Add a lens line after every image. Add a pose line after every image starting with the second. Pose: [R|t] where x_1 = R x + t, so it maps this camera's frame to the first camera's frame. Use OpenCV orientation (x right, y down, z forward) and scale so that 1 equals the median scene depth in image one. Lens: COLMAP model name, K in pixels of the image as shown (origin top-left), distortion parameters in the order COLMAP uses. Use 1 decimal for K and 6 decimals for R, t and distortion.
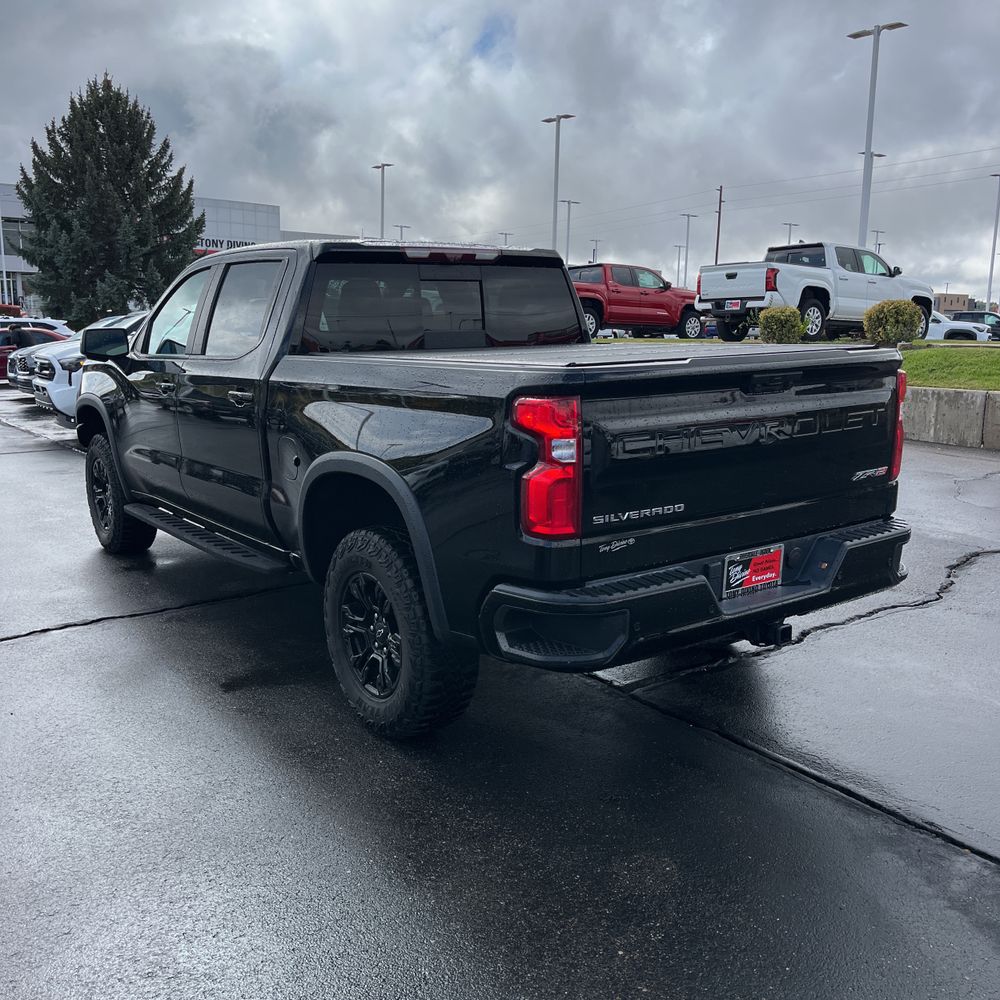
lens RADIAL K [[1006.0, 0, 505.2], [0, 1006.0, 495.7], [0, 0, 1]] dist [0.056723, -0.068972]
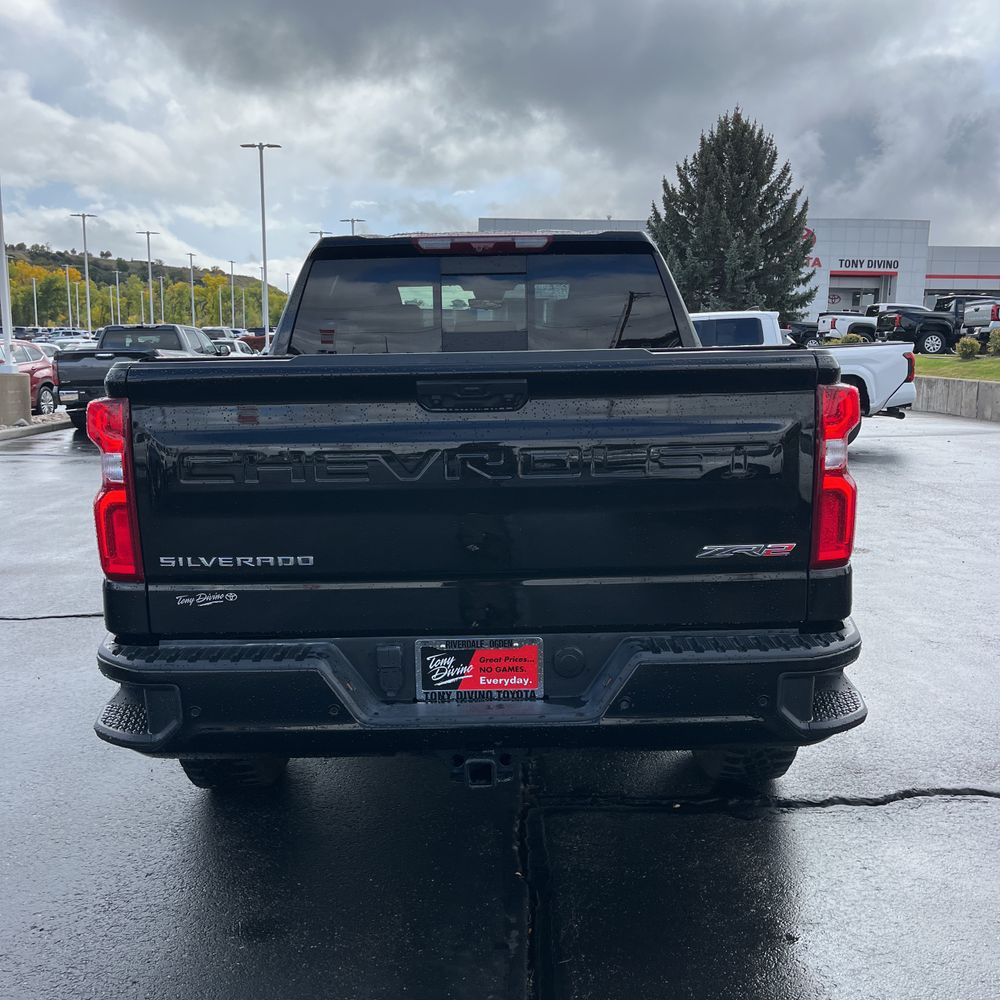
lens RADIAL K [[997.9, 0, 500.6], [0, 997.9, 487.8], [0, 0, 1]] dist [0.043199, -0.009551]
pose [[0.810520, 0.079671, -0.580267, 0.466194], [-0.095540, 0.995420, 0.003220, -0.037334], [0.577866, 0.052829, 0.814420, 0.328408]]
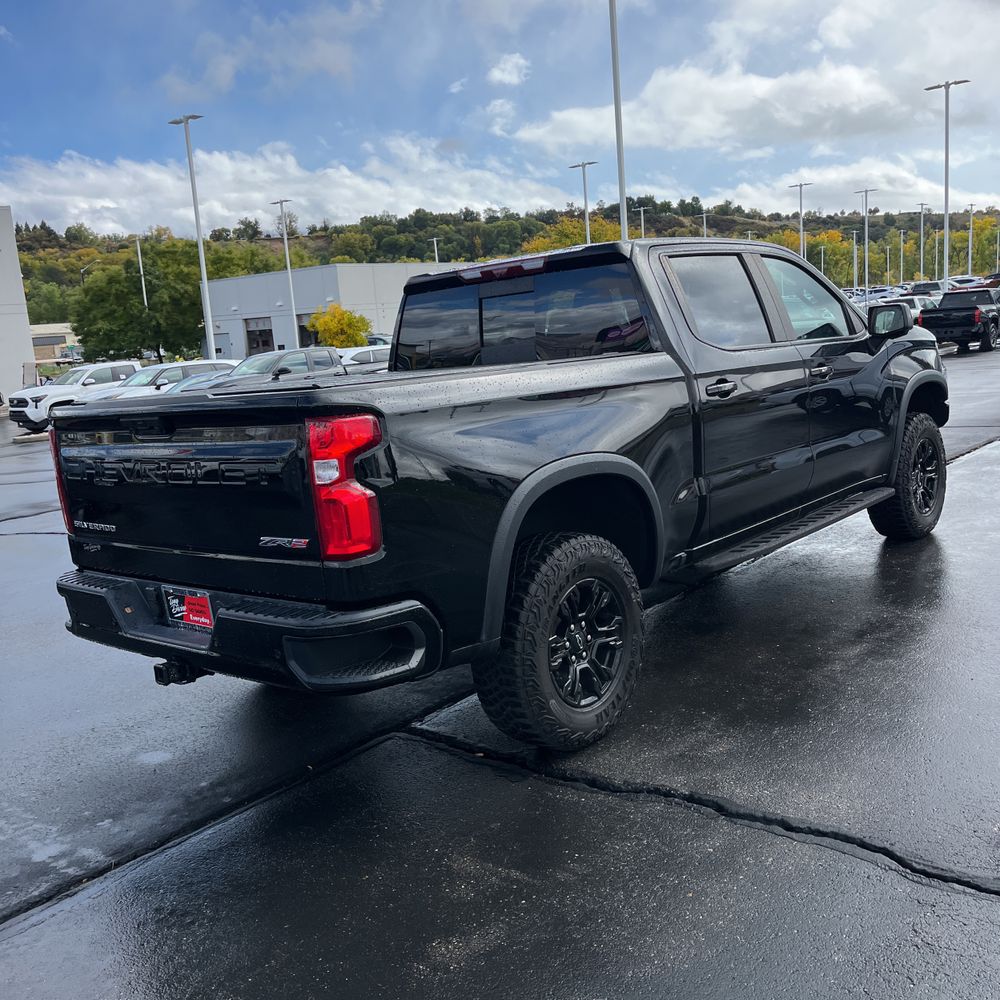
lens RADIAL K [[1006.0, 0, 505.2], [0, 1006.0, 495.7], [0, 0, 1]] dist [0.056723, -0.068972]
pose [[0.224702, 0.131994, -0.965446, 0.939785], [-0.078356, 0.990022, 0.117117, -0.133938], [0.971272, 0.049332, 0.232803, 0.777463]]
